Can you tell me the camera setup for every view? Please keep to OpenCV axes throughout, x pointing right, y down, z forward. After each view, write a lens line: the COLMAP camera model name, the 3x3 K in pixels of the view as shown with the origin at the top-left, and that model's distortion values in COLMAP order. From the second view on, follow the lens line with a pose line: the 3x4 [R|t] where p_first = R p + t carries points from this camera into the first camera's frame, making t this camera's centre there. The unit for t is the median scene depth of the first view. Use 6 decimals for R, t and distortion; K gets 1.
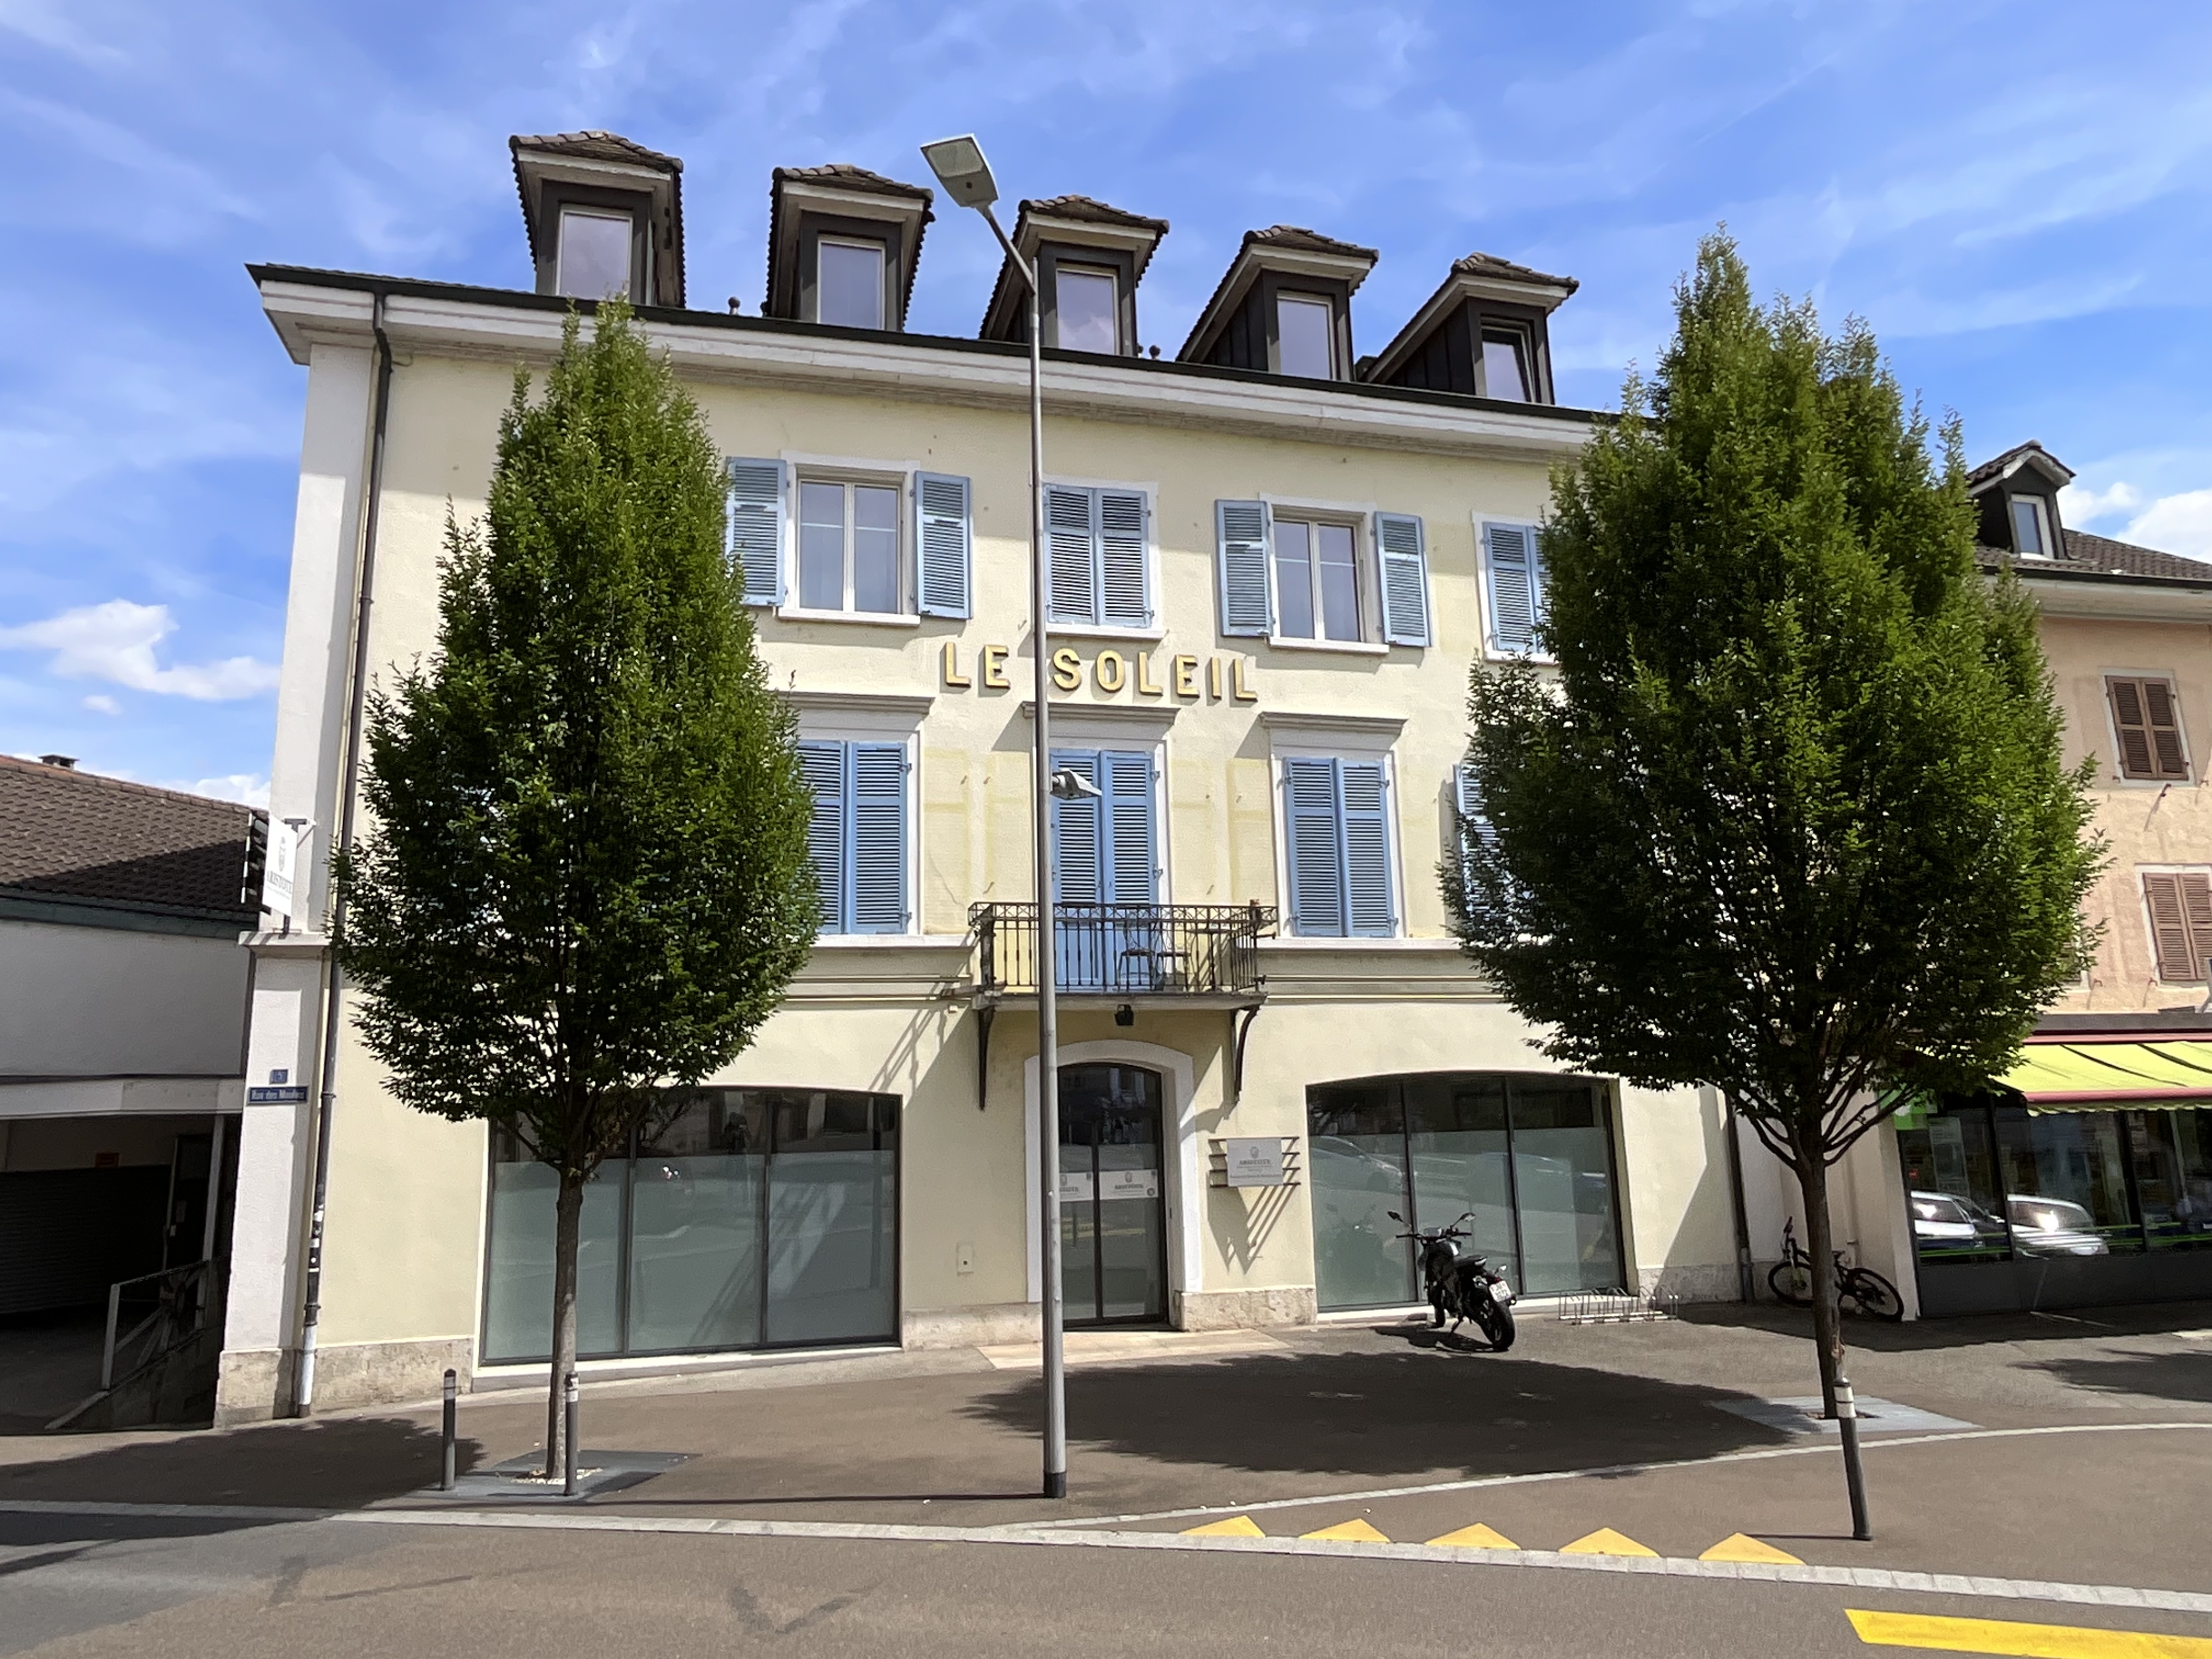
lens RADIAL K [[1436.0, 0, 1106.0], [0, 1436.0, 829.5], [0, 0, 1]] dist [0.007956, -0.030317]
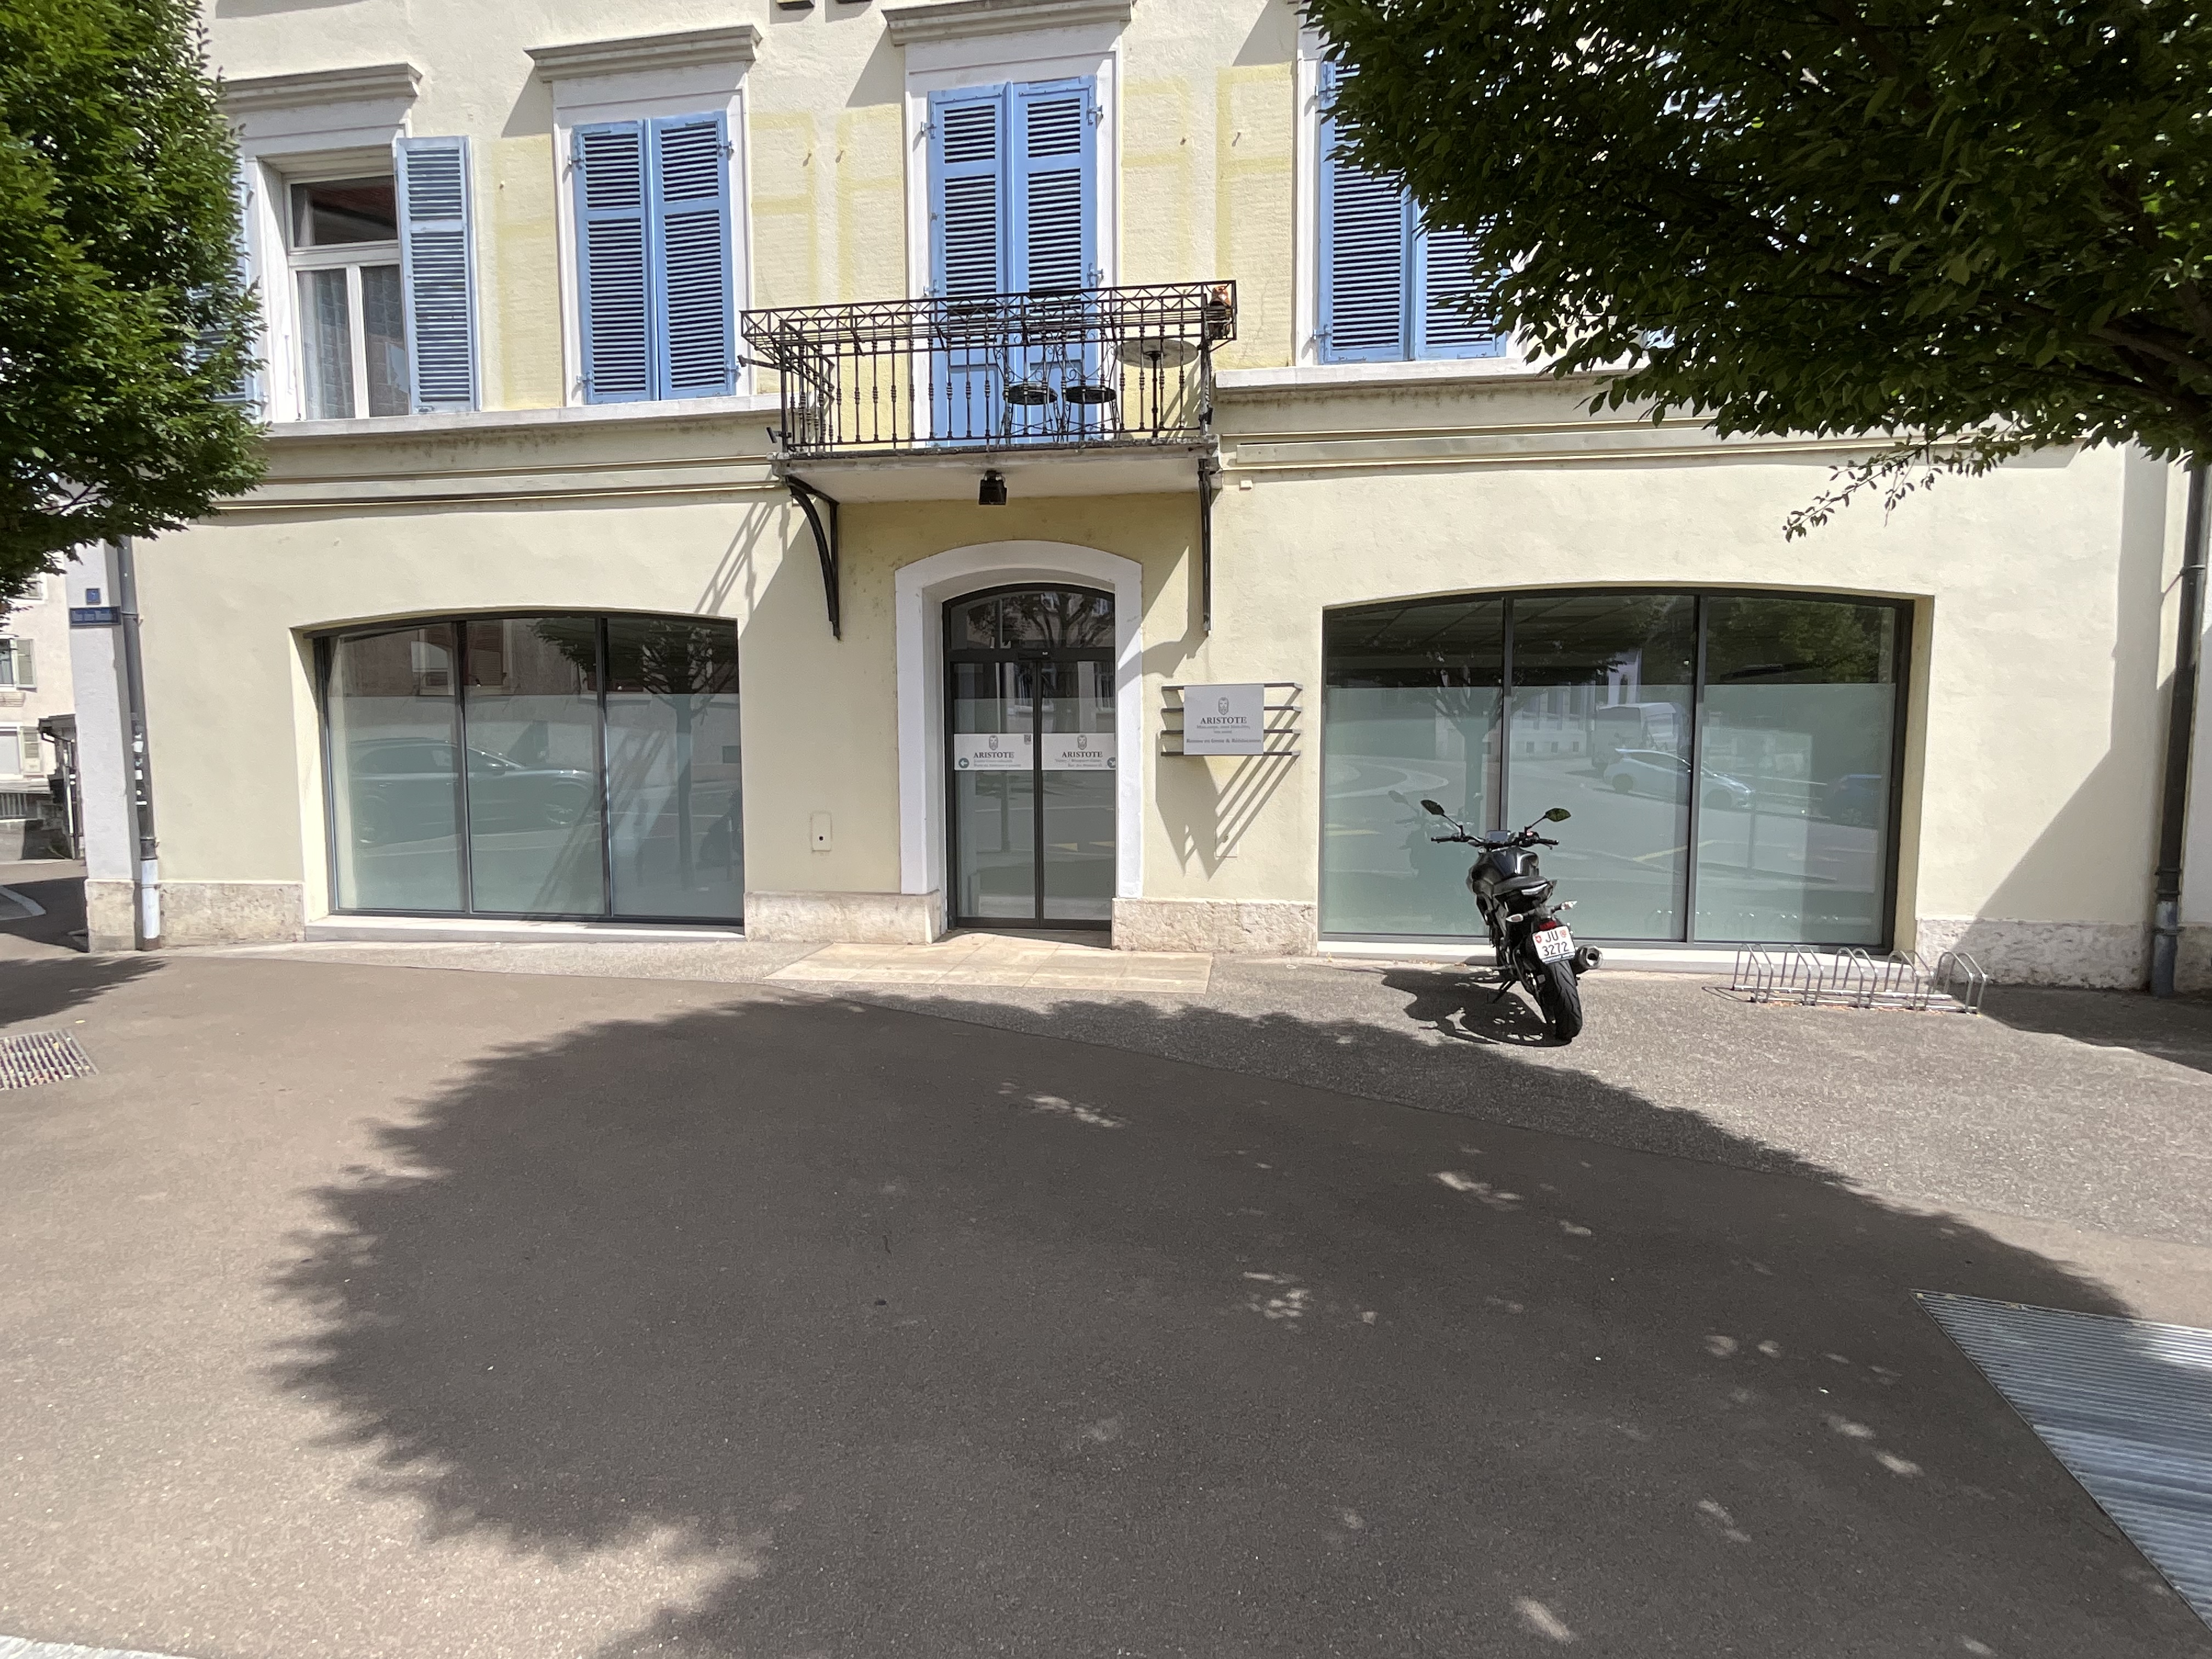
lens RADIAL K [[1038.3, 0, 1106.0], [0, 1038.3, 829.5], [0, 0, 1]] dist [0.000656, 0.000274]
pose [[0.920446, 0.054975, -0.386984, 0.242226], [0.052529, 0.963680, 0.261842, 0.151888], [0.387323, -0.261340, 0.884128, 0.540413]]
